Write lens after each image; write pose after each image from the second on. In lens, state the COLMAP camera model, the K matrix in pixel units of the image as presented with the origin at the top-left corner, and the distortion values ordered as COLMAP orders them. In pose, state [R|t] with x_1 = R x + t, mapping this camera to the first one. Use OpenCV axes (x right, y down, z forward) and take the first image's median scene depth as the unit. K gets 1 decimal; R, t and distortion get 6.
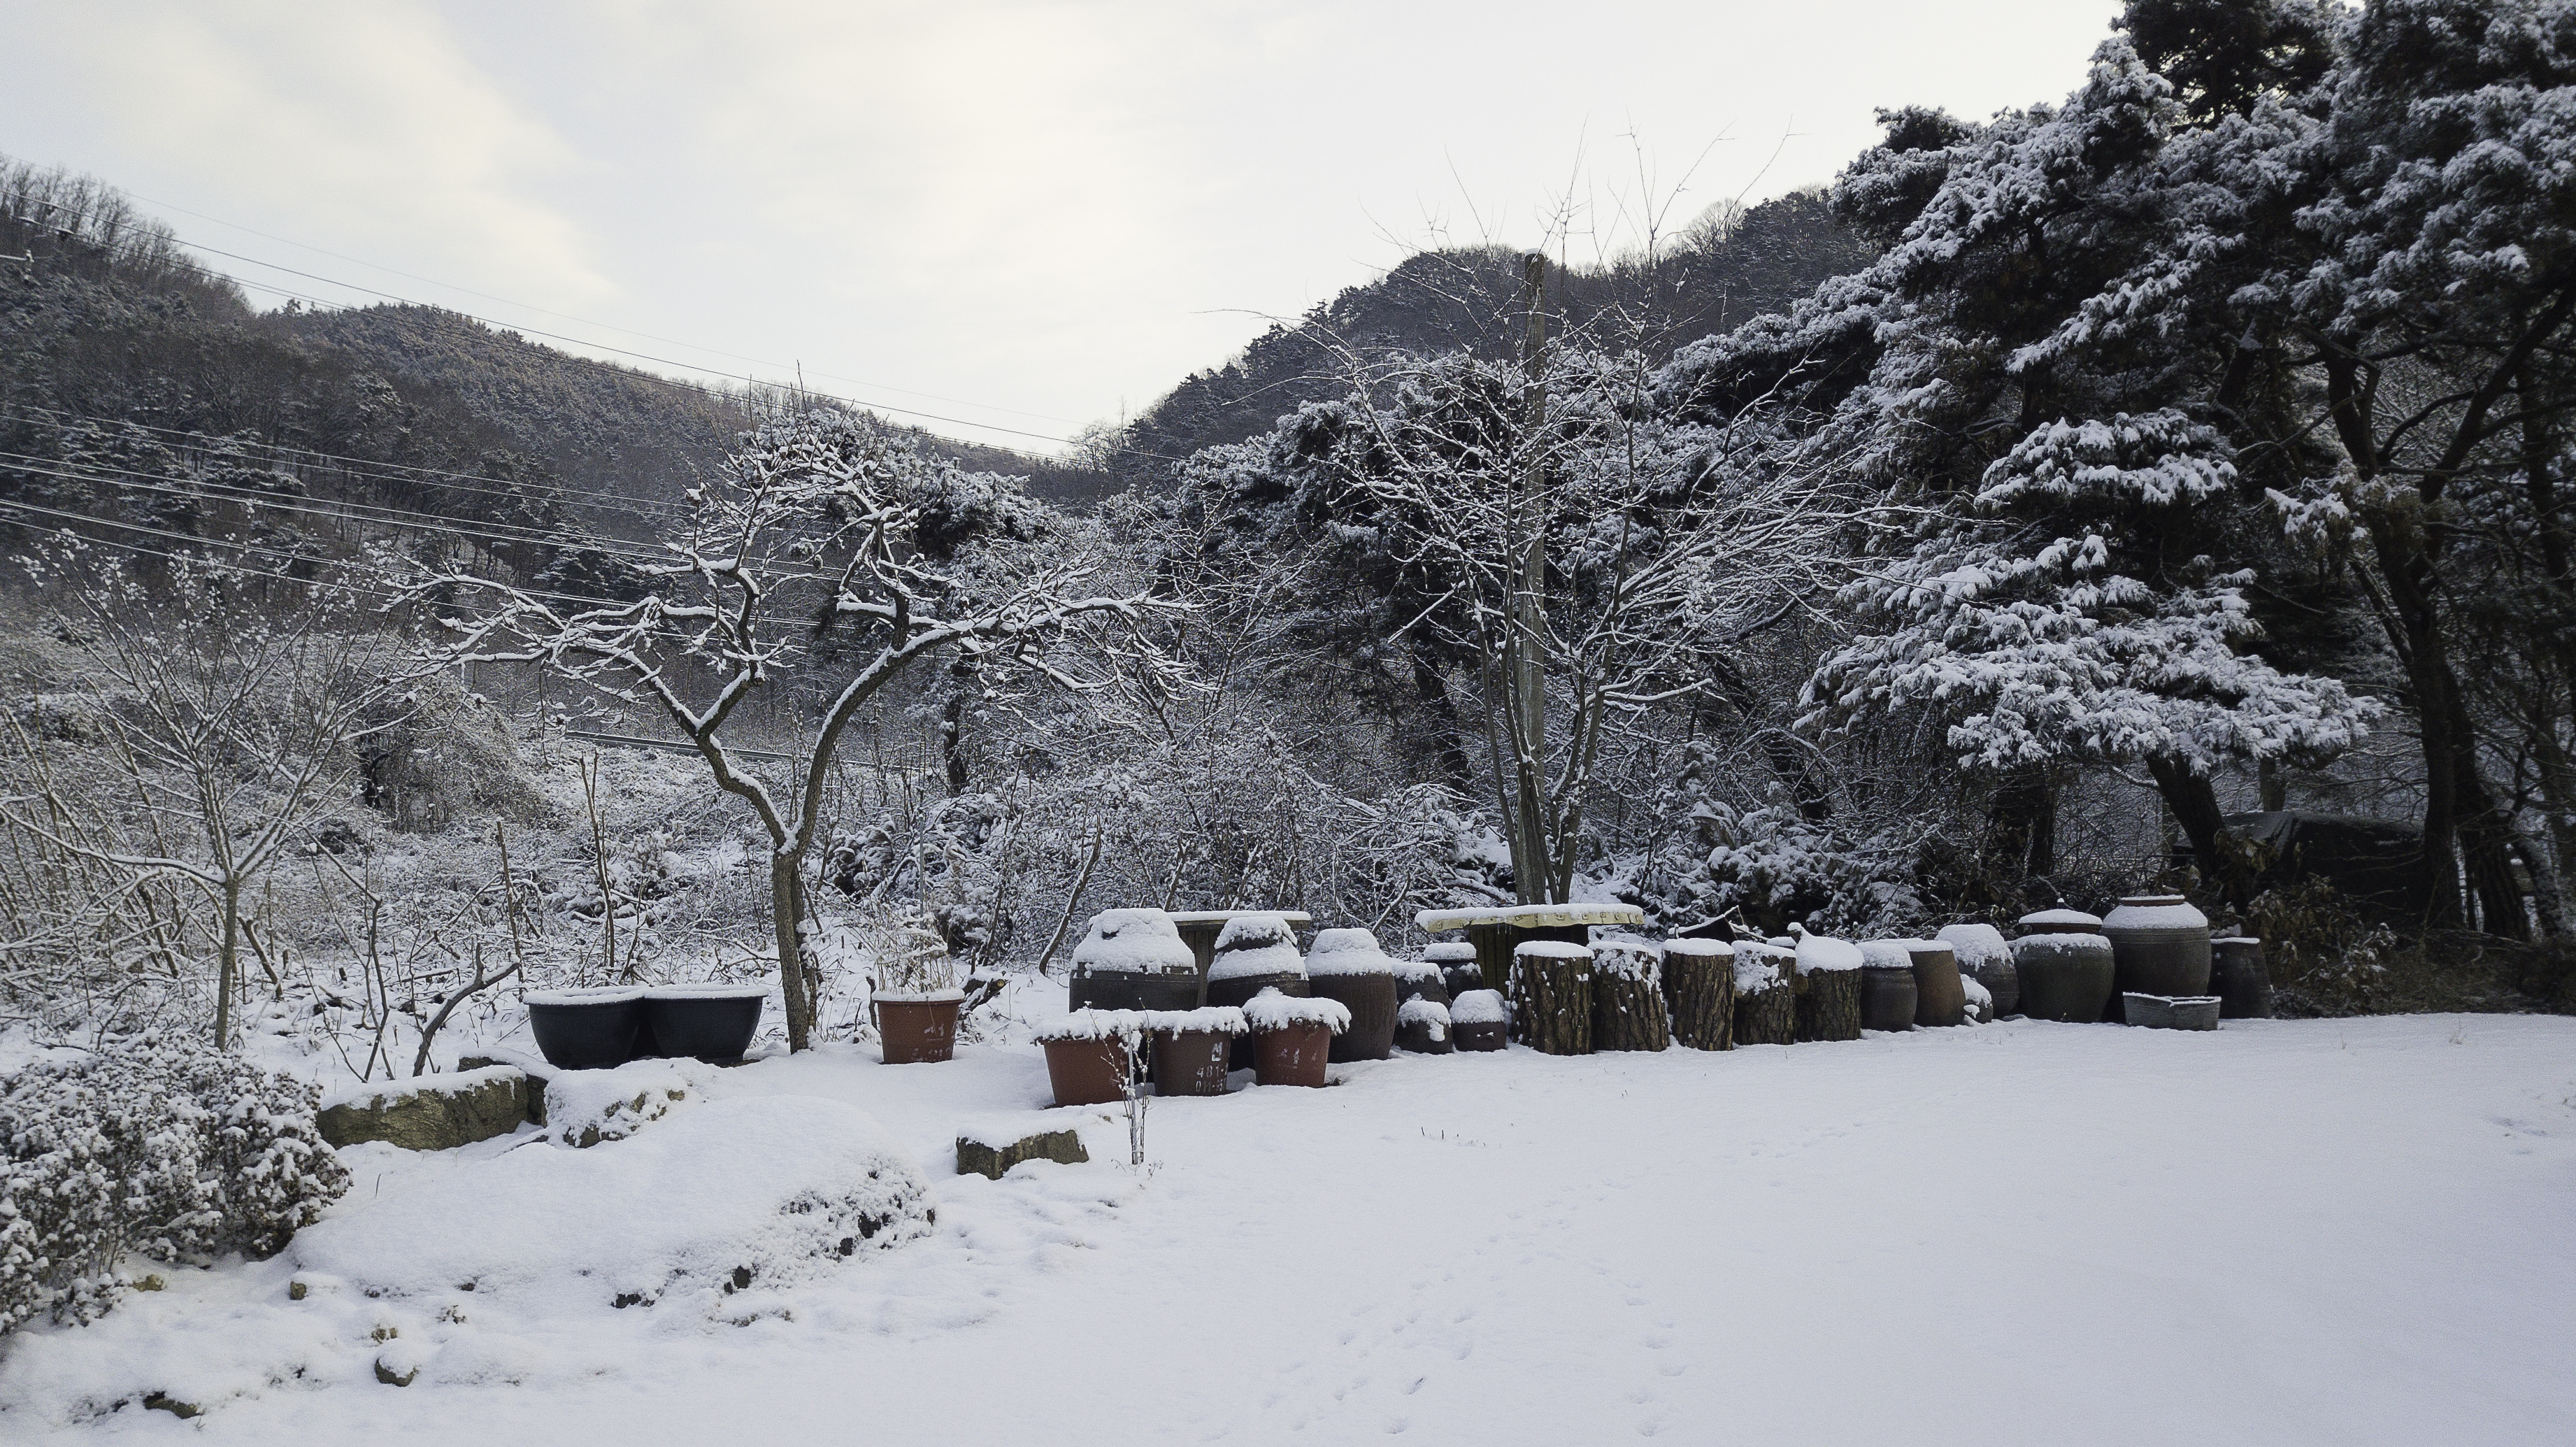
lens RADIAL K [[2090.1, 0, 1288.0], [0, 2090.1, 723.5], [0, 0, 1]] dist [0.099193, -0.195662]
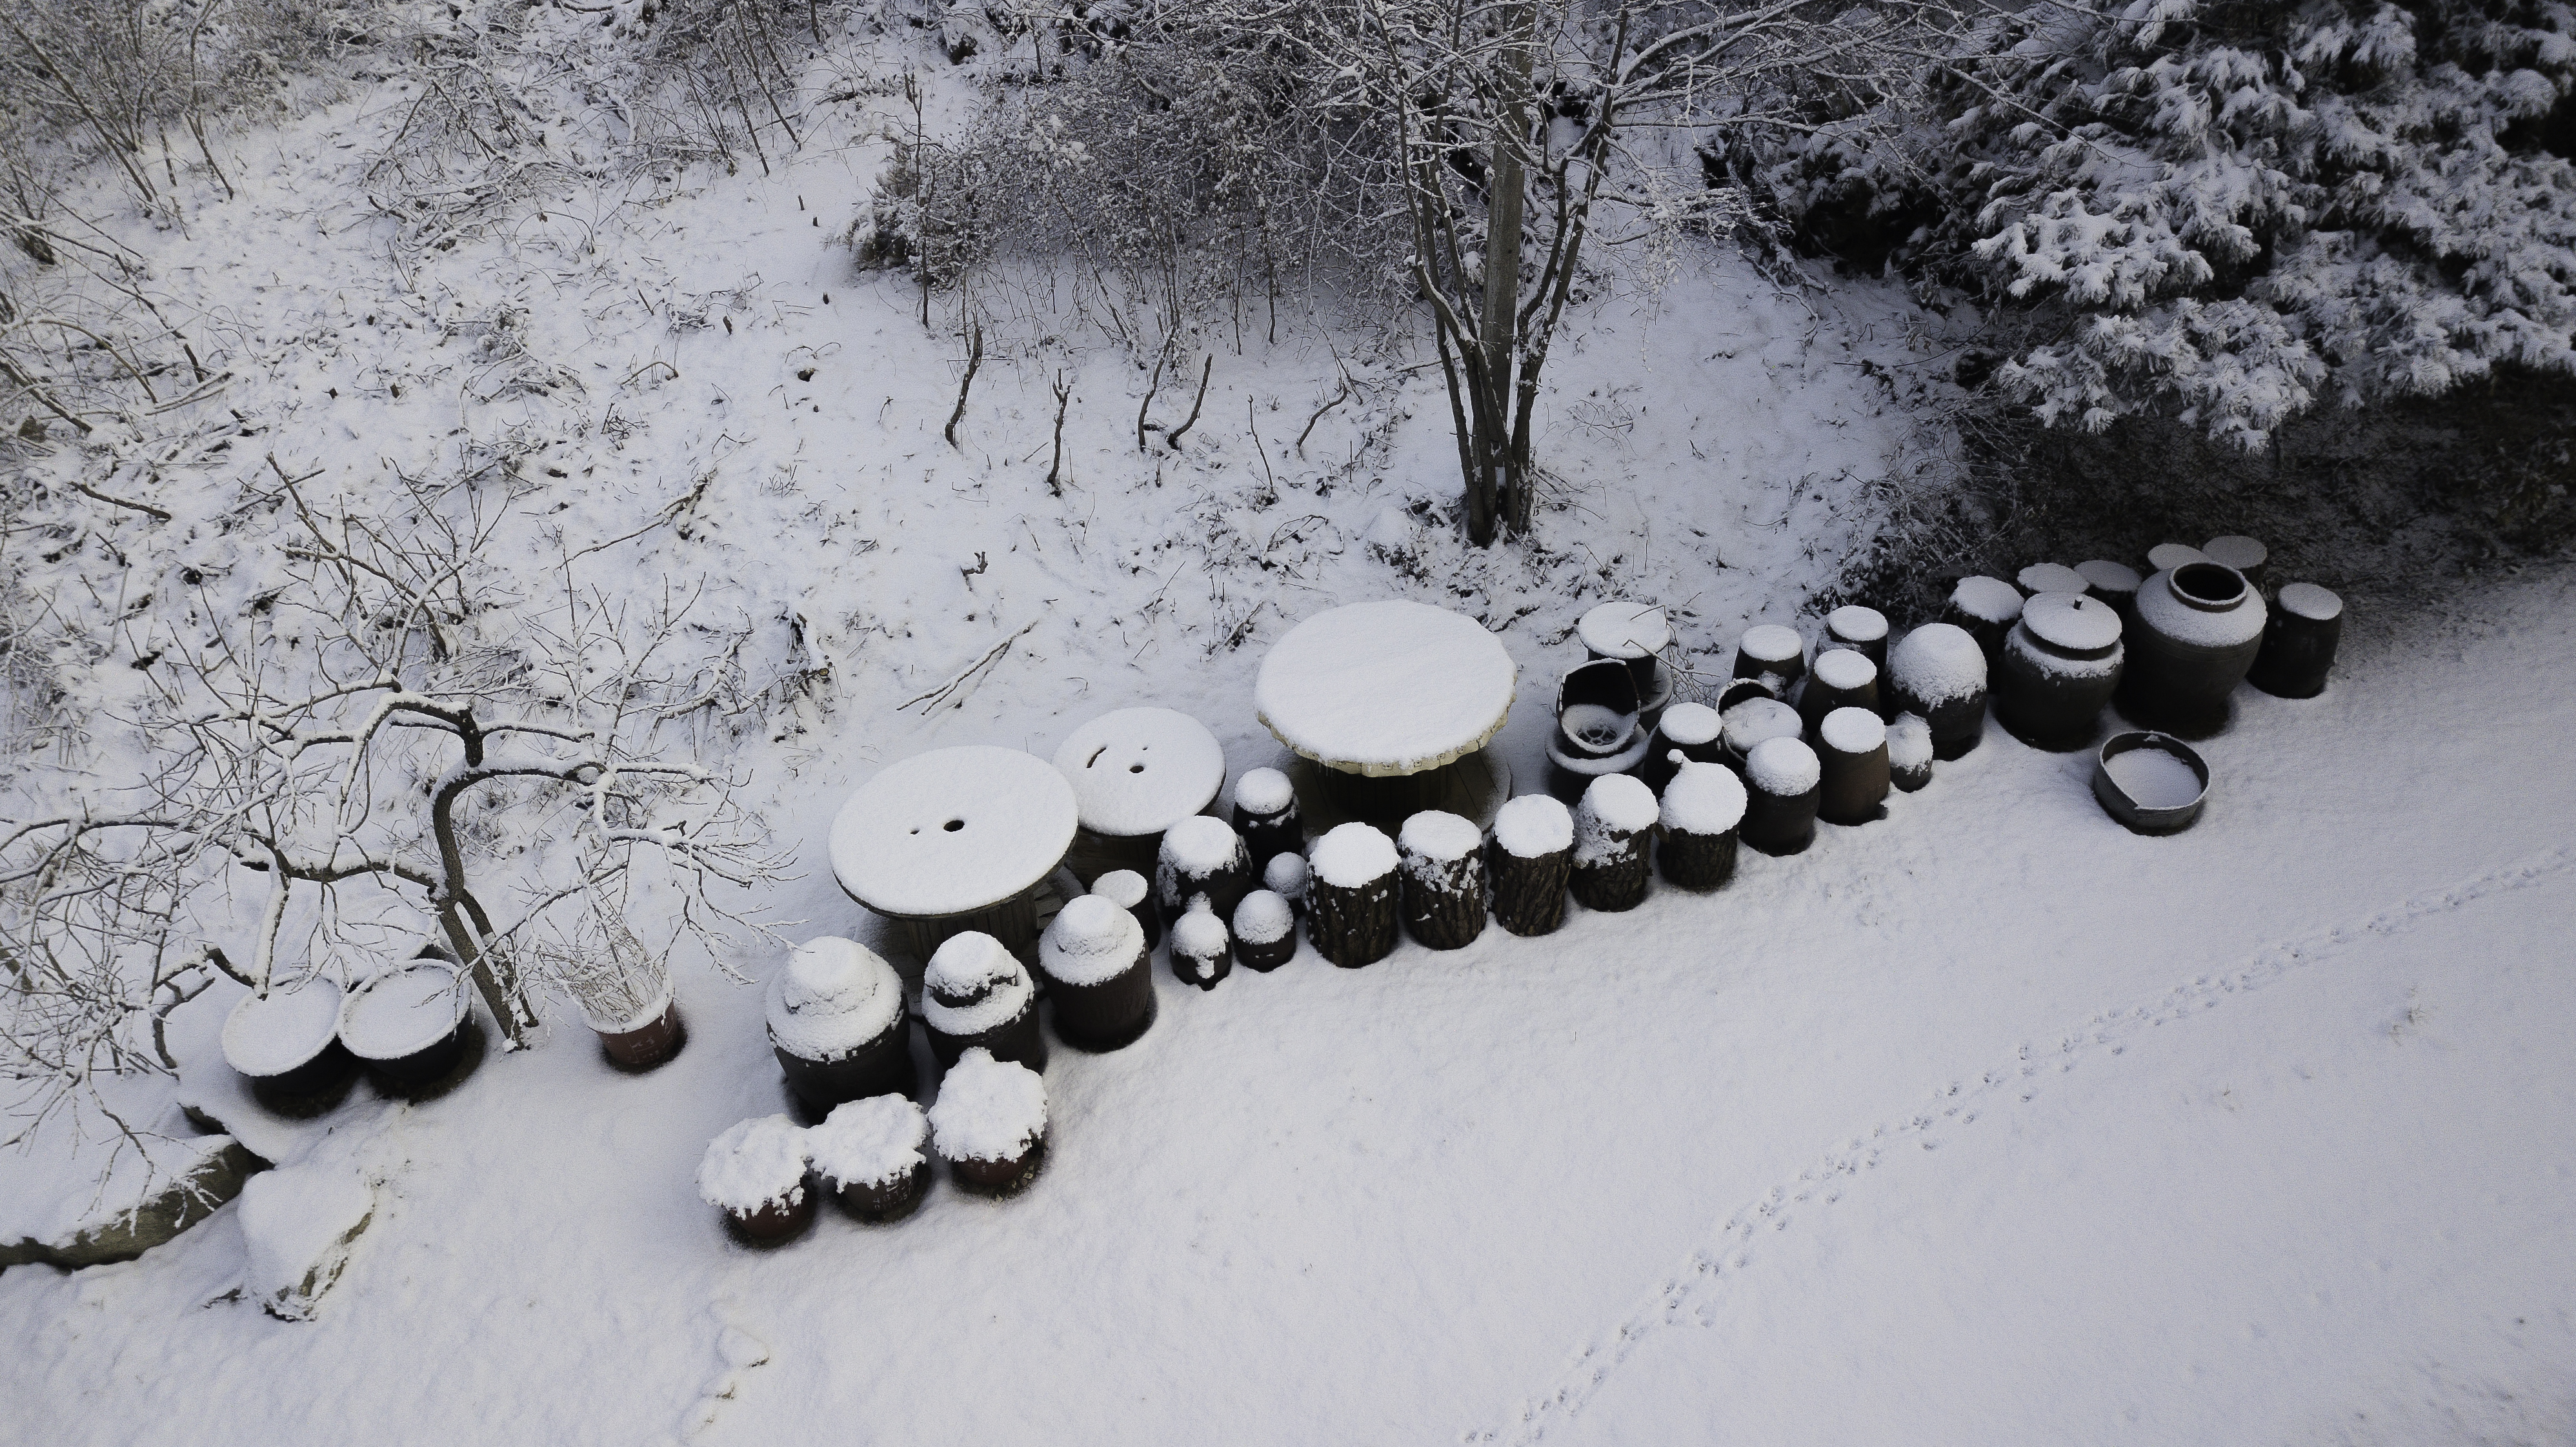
lens RADIAL K [[1948.3, 0, 1299.9], [0, 1948.3, 718.5], [0, 0, 1]] dist [0.076405, -0.082799]
pose [[0.985781, 0.087153, -0.143669, 0.161806], [0.042292, 0.698785, 0.714081, -0.388405], [0.162628, -0.710003, 0.685162, 0.351180]]
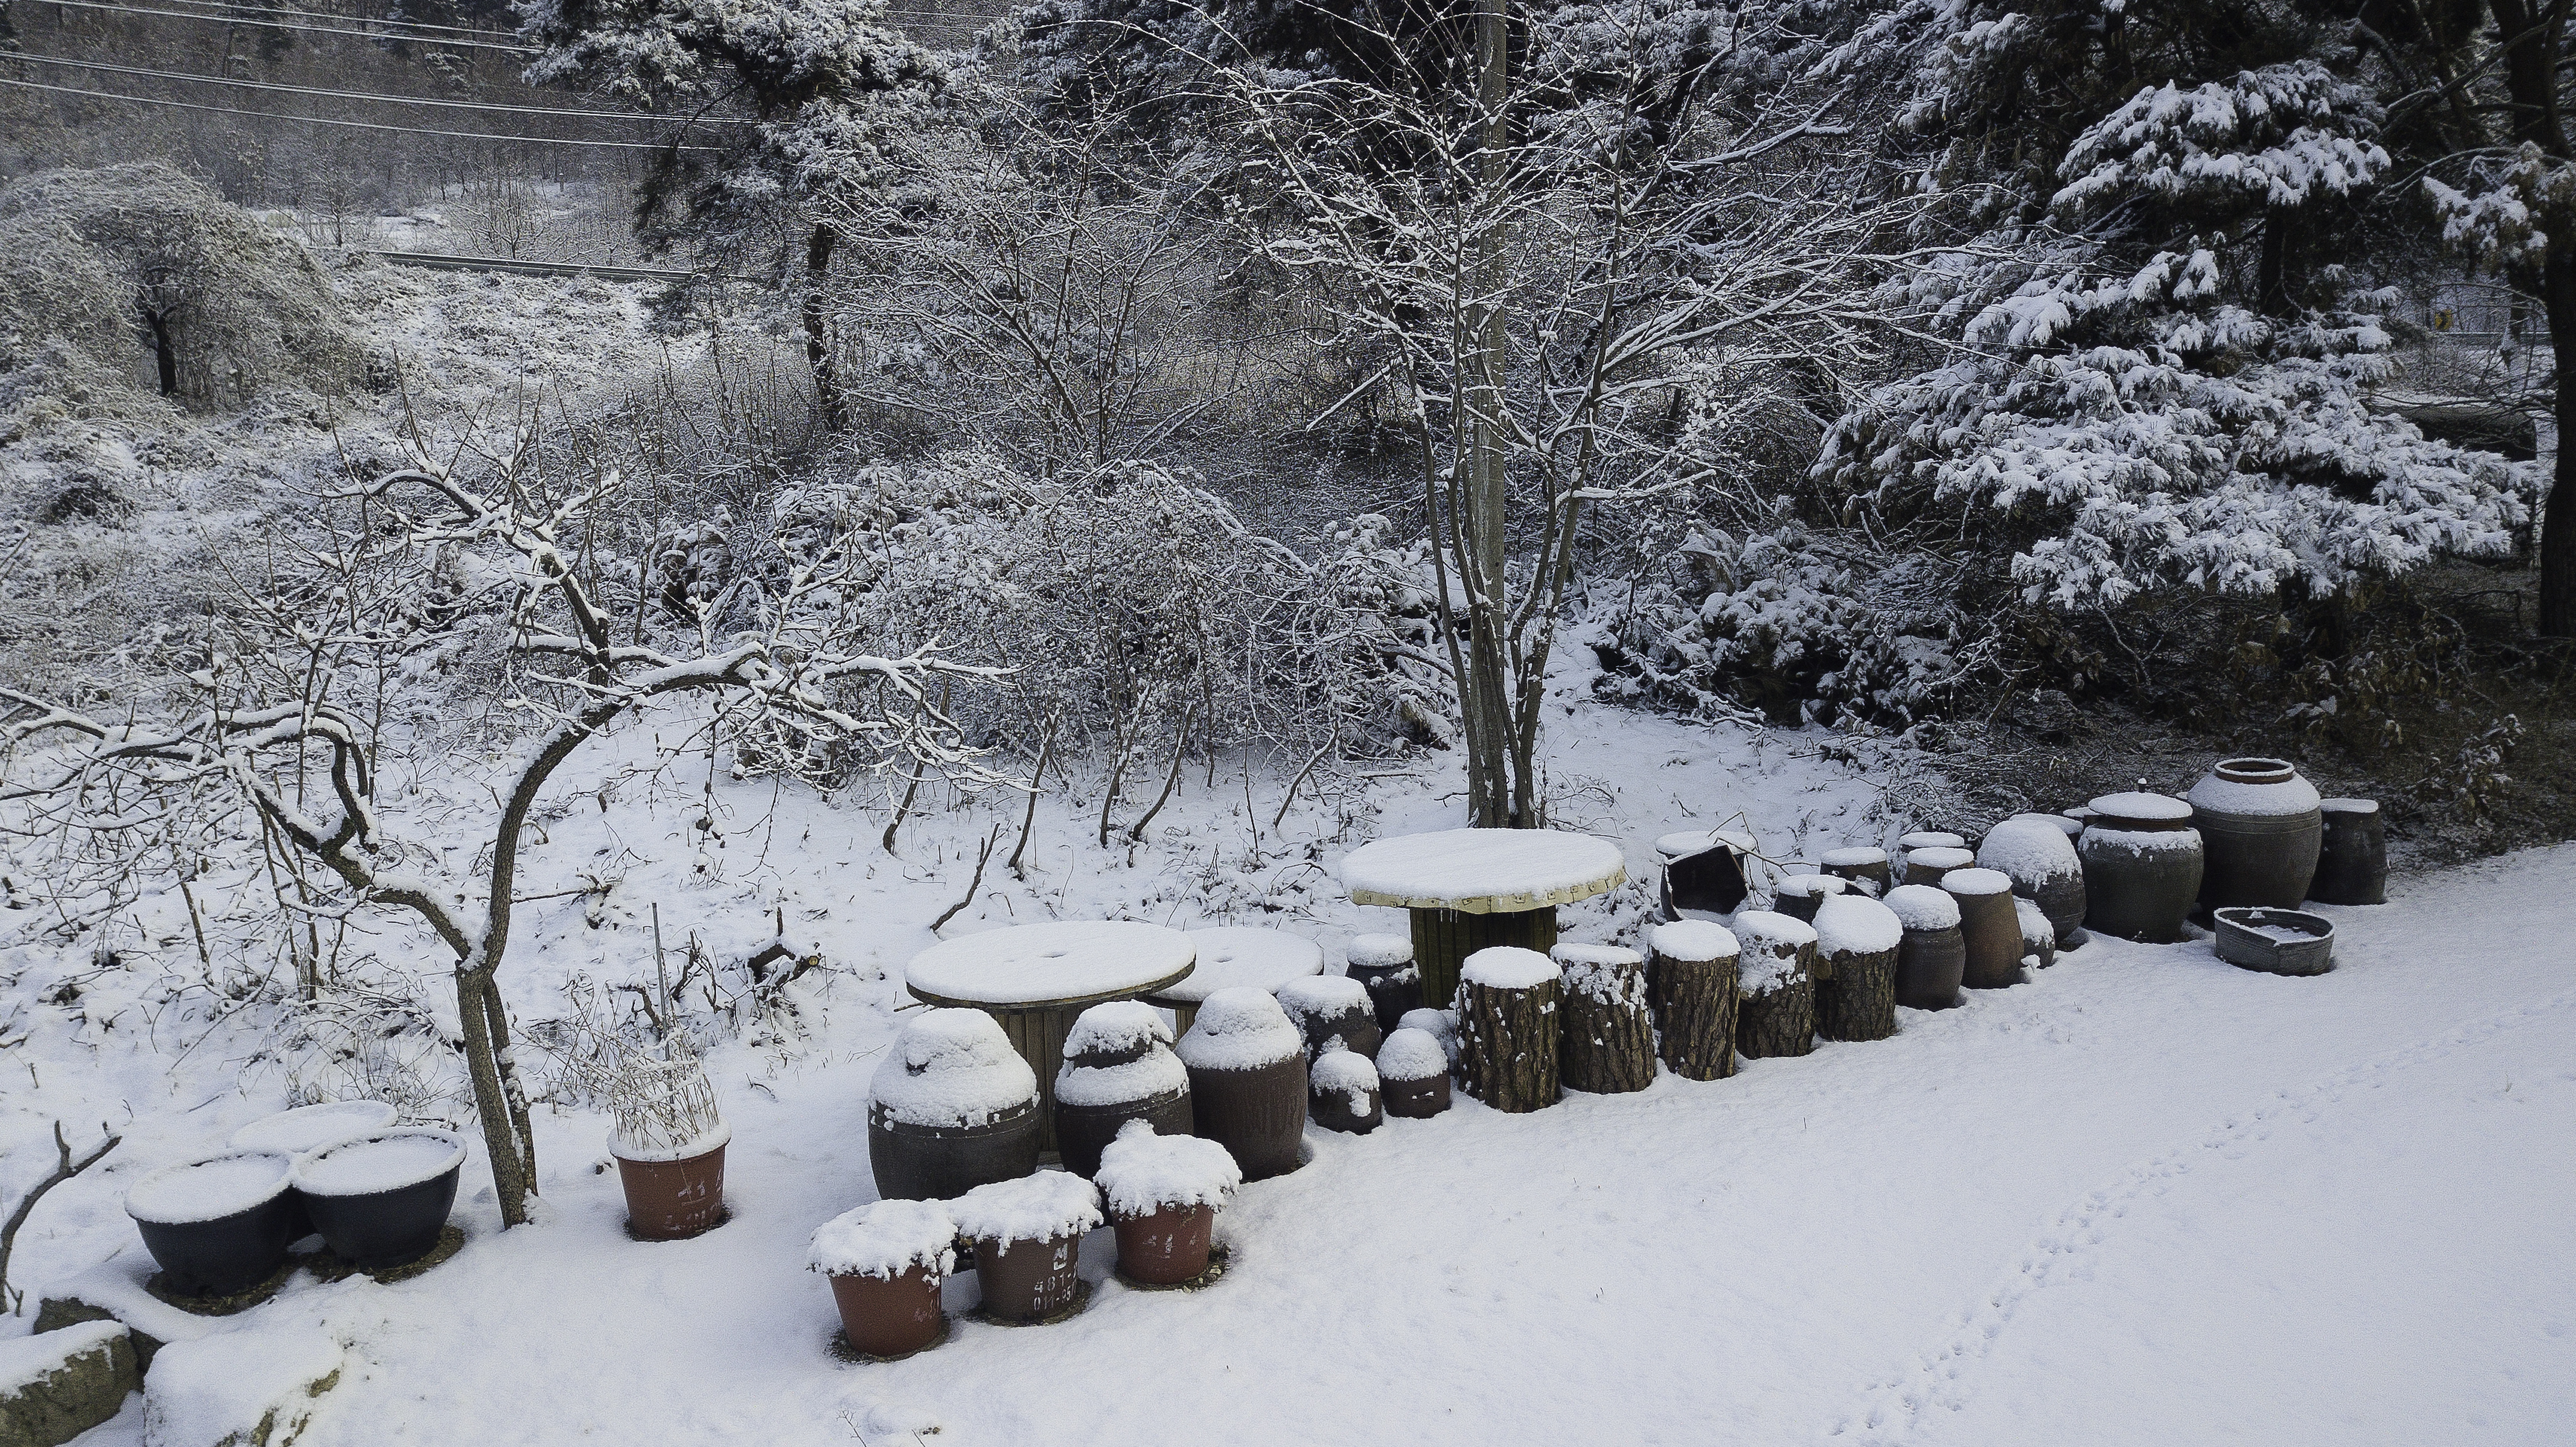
lens RADIAL K [[2225.8, 0, 1299.8], [0, 2225.8, 677.5], [0, 0, 1]] dist [0.081866, -0.127684]
pose [[0.999390, -0.026577, 0.022673, 0.024284], [0.020439, 0.971173, 0.237499, -0.144994], [-0.028332, -0.236890, 0.971123, 0.166390]]
